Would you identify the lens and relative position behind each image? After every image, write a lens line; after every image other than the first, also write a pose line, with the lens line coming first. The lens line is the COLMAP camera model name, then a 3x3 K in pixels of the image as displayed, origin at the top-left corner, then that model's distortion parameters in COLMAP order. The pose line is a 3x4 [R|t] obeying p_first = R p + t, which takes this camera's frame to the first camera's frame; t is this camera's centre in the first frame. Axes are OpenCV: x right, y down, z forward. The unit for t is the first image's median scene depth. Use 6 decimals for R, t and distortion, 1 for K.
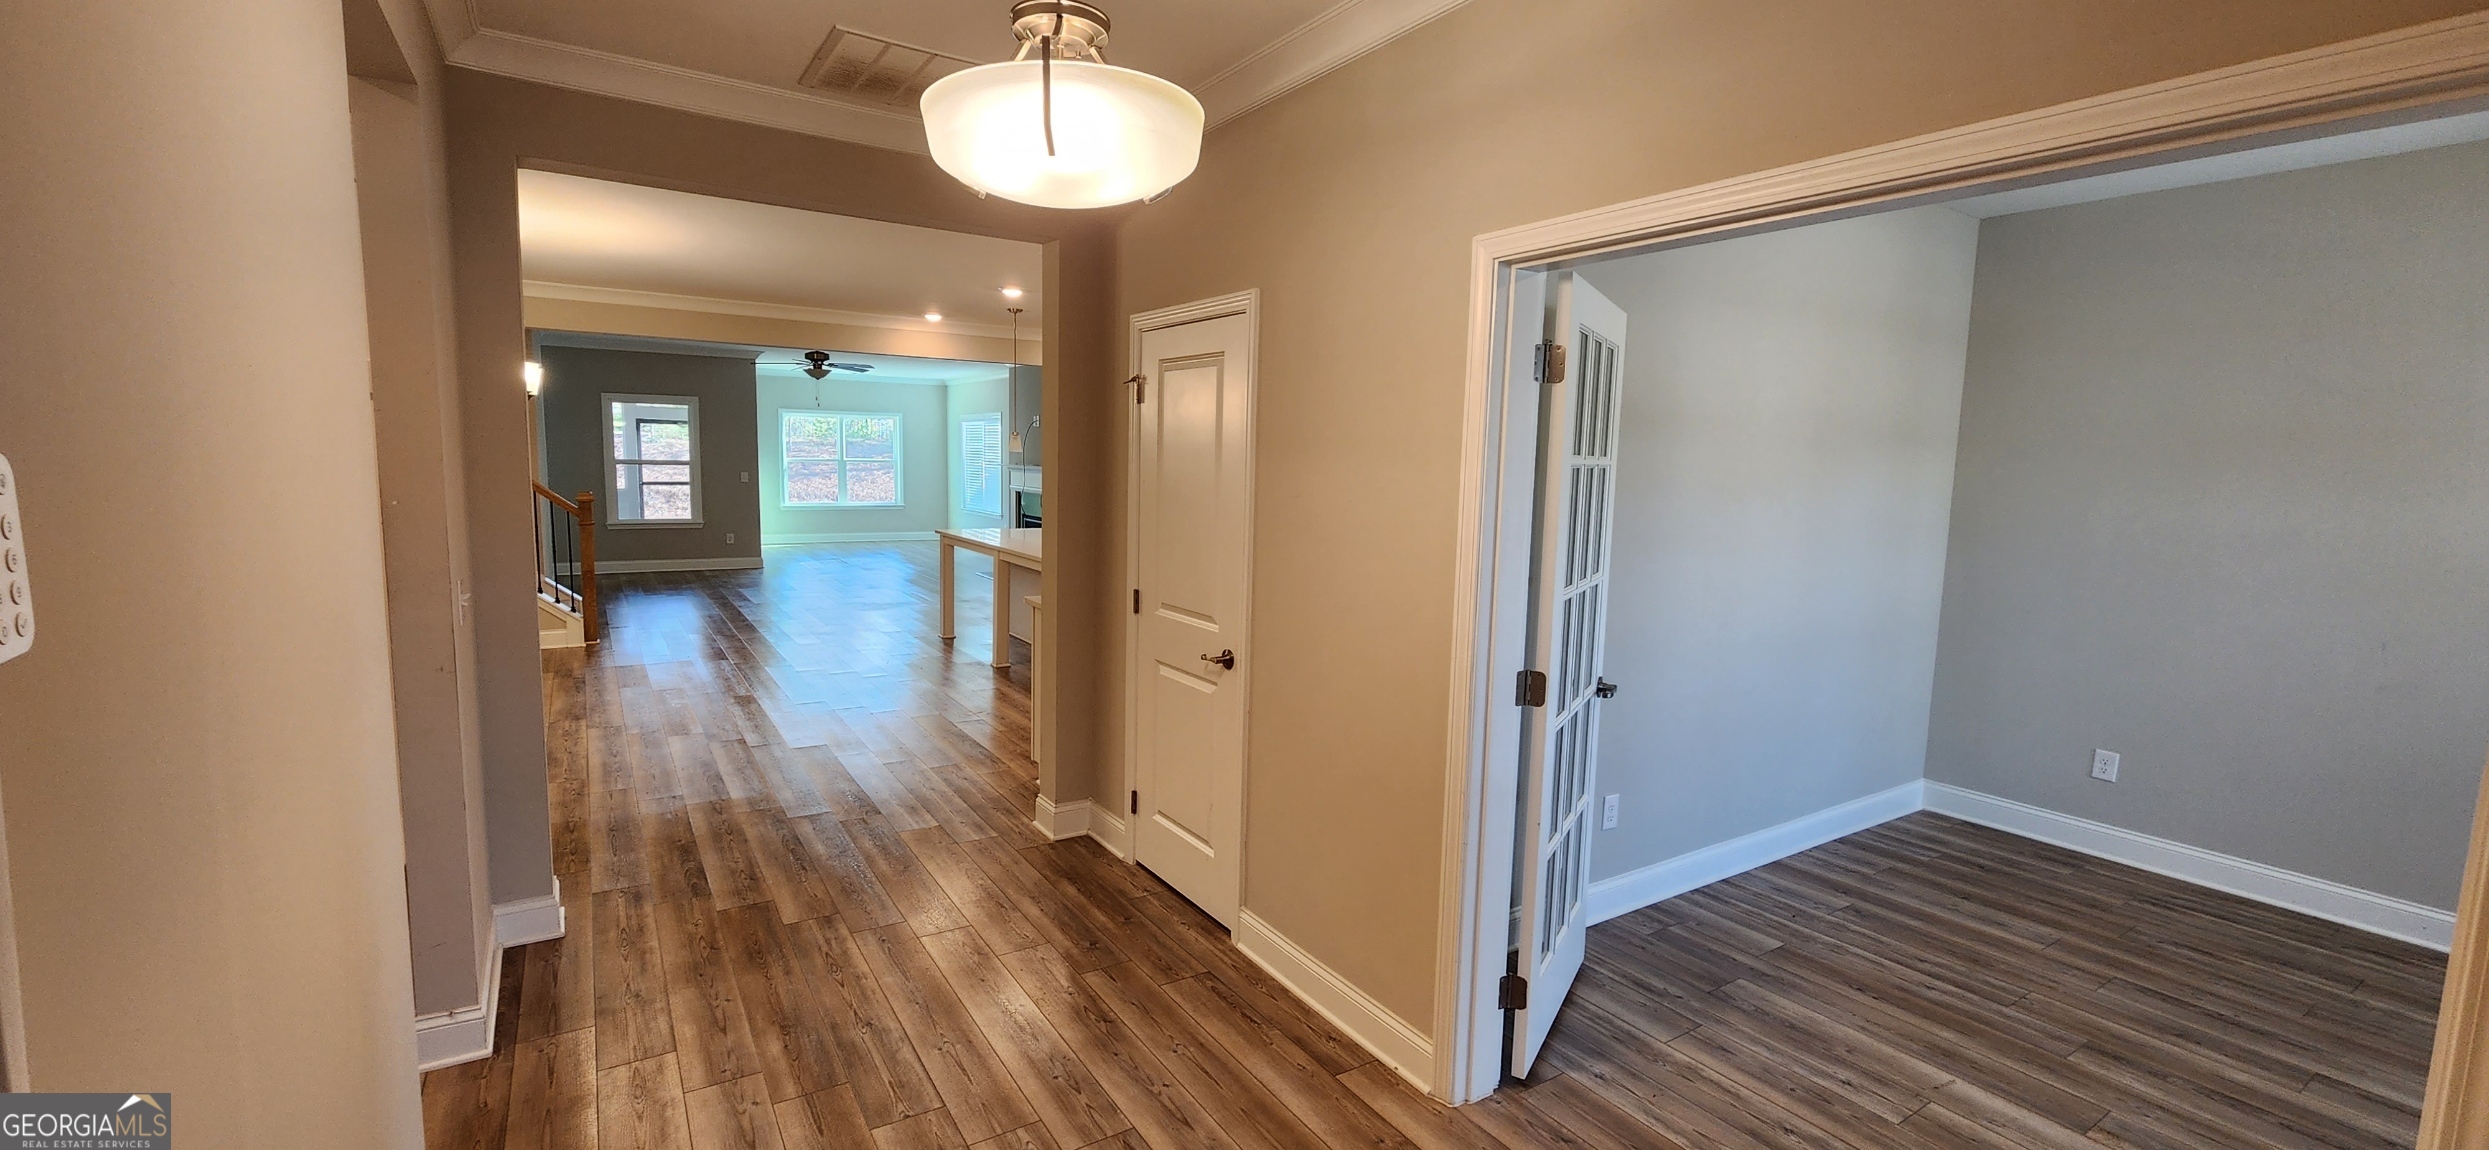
lens RADIAL K [[1017.6, 0, 1240.8], [0, 1017.6, 574.6], [0, 0, 1]] dist [0.003326, 0.000119]
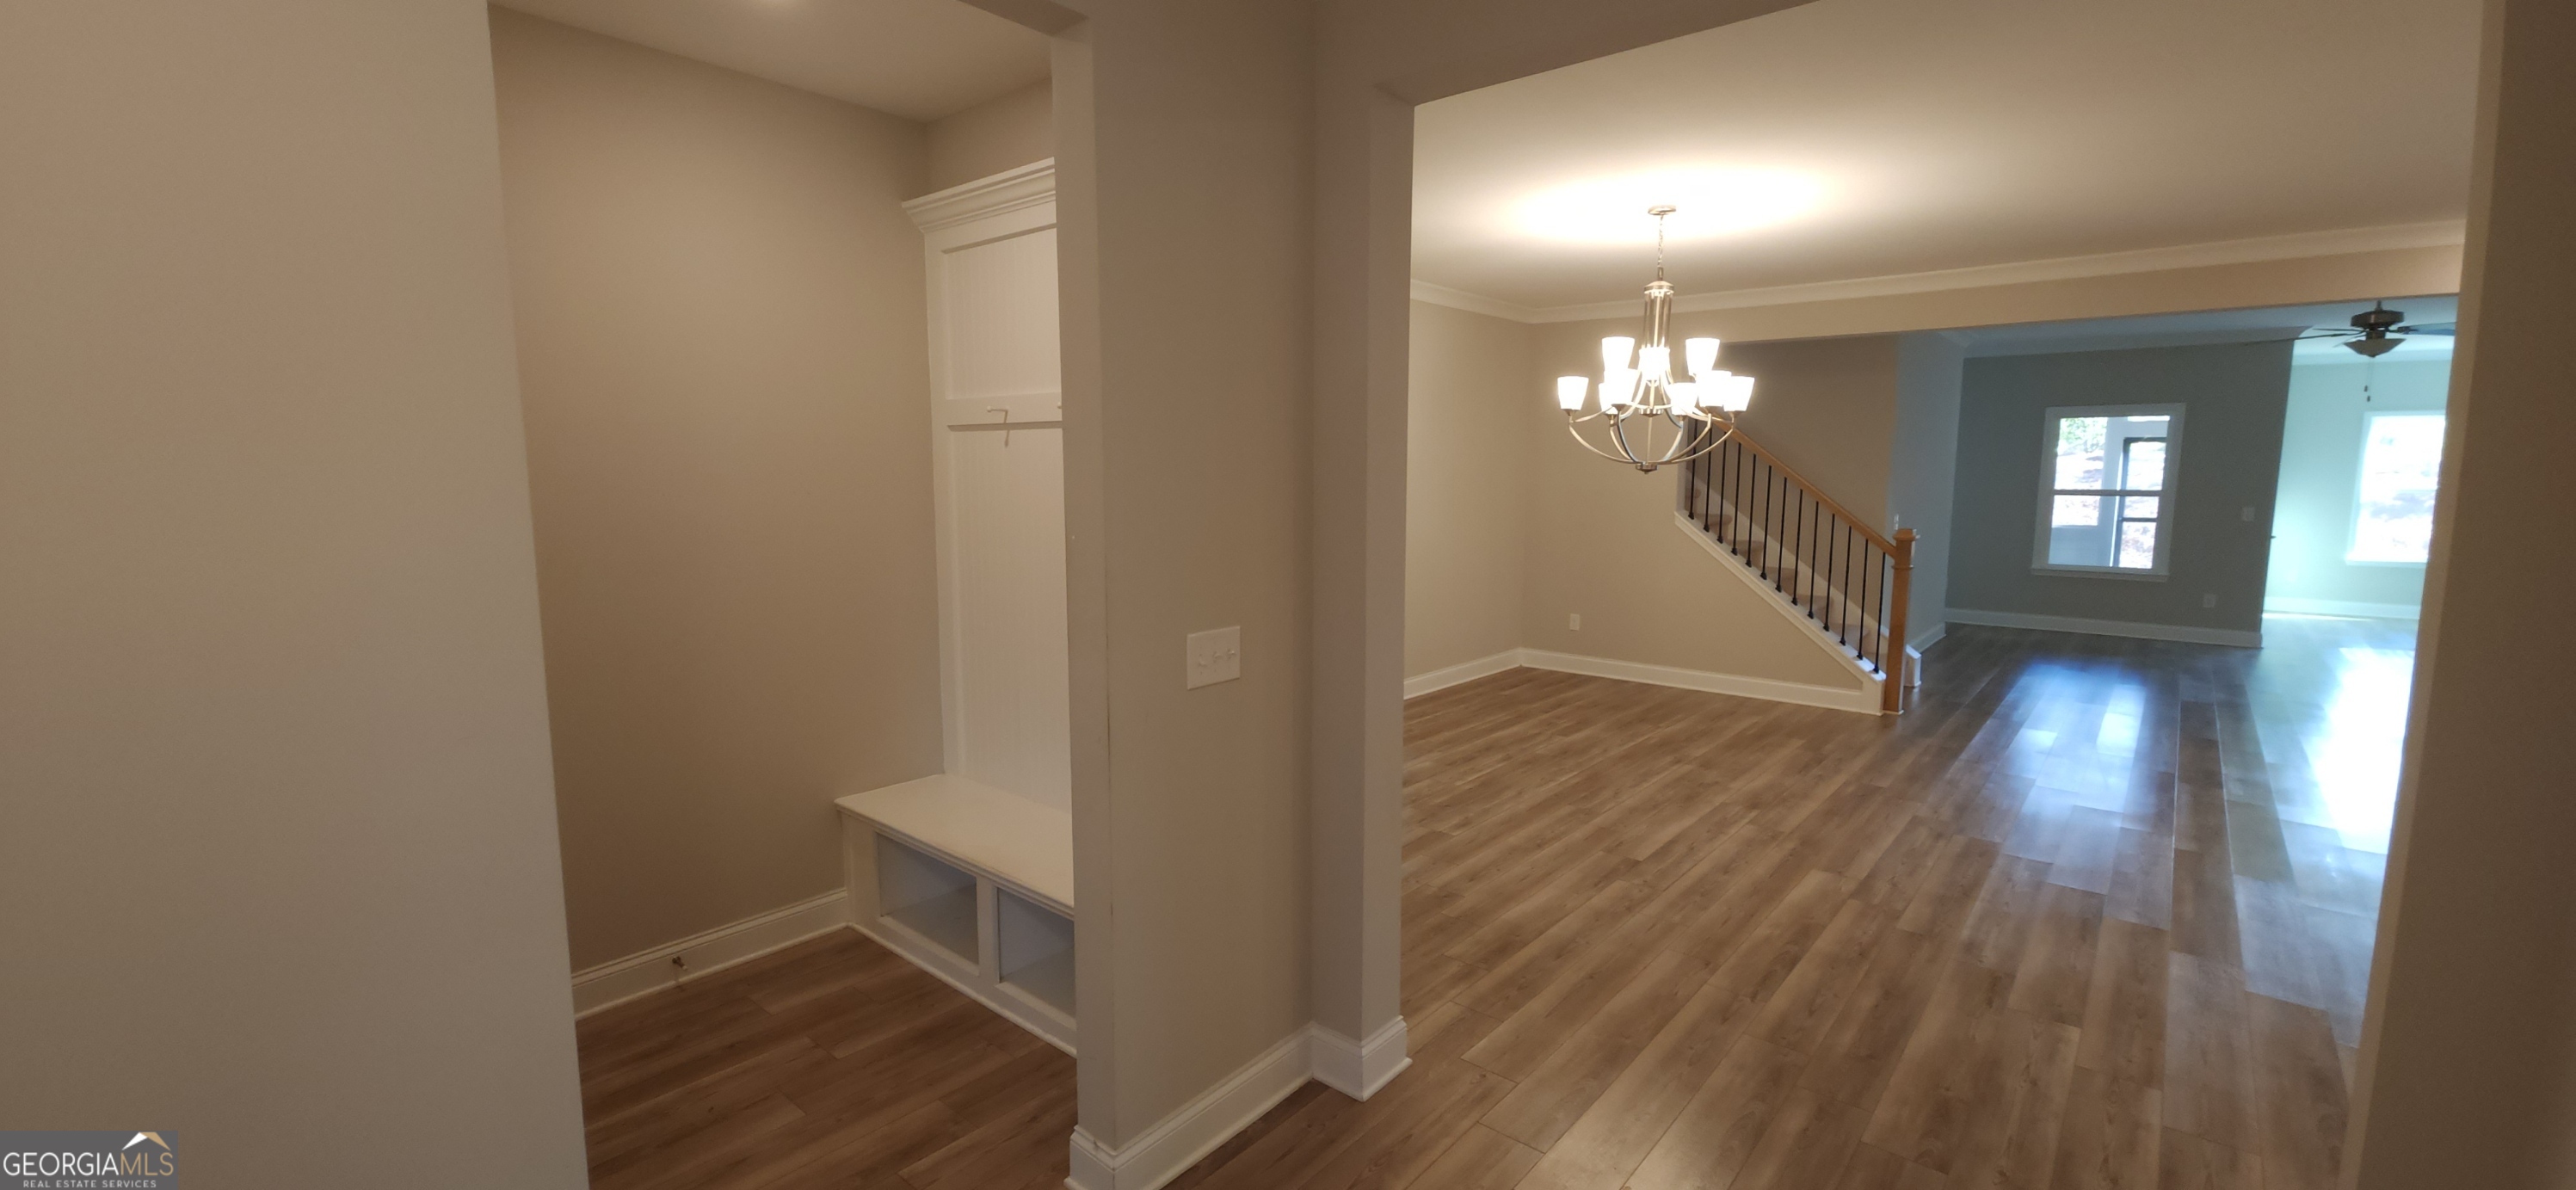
lens RADIAL K [[1053.2, 0, 1281.9], [0, 1053.2, 594.7], [0, 0, 1]] dist [0.003326, 0.000119]
pose [[0.273321, 0.093813, -0.957337, 0.021638], [-0.101733, 0.992470, 0.068211, -0.024720], [0.956528, 0.078750, 0.280807, 0.189217]]
